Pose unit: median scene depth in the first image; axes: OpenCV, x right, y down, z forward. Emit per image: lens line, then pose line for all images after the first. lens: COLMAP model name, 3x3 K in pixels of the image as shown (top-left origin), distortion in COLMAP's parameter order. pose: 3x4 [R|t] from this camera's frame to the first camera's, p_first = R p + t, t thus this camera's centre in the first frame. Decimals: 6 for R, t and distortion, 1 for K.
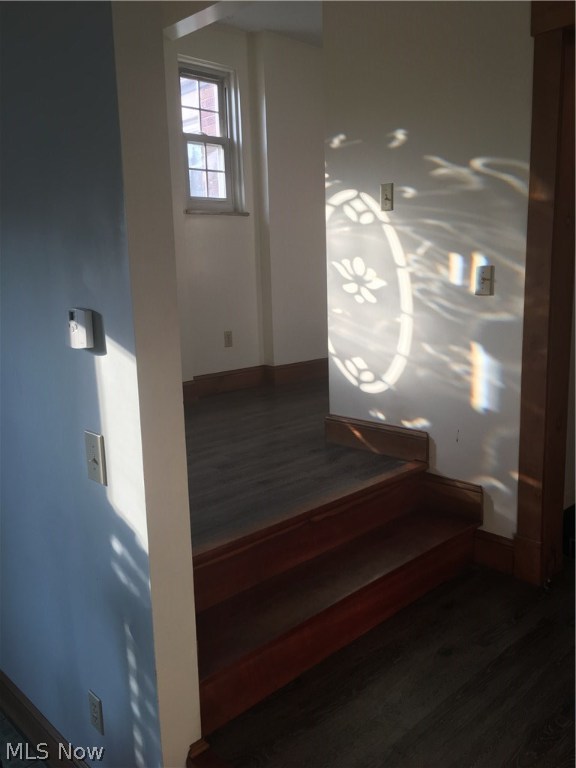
lens RADIAL K [[657.4, 0, 288.0], [0, 657.4, 384.0], [0, 0, 1]] dist [0.052266, -0.008723]
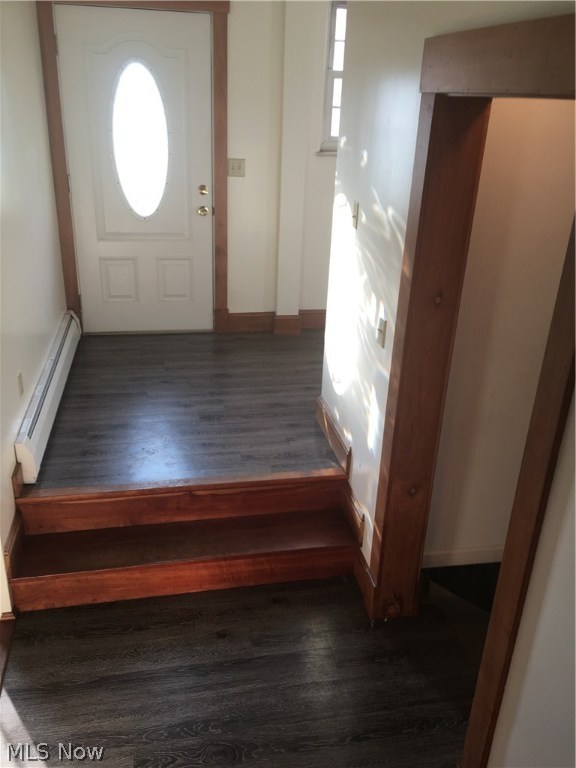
lens RADIAL K [[657.4, 0, 288.0], [0, 657.4, 384.0], [0, 0, 1]] dist [0.052266, -0.008723]
pose [[0.831380, 0.279365, -0.480377, 0.632037], [-0.157833, 0.947556, 0.277897, -0.313393], [0.532818, -0.155219, 0.831872, 0.092920]]
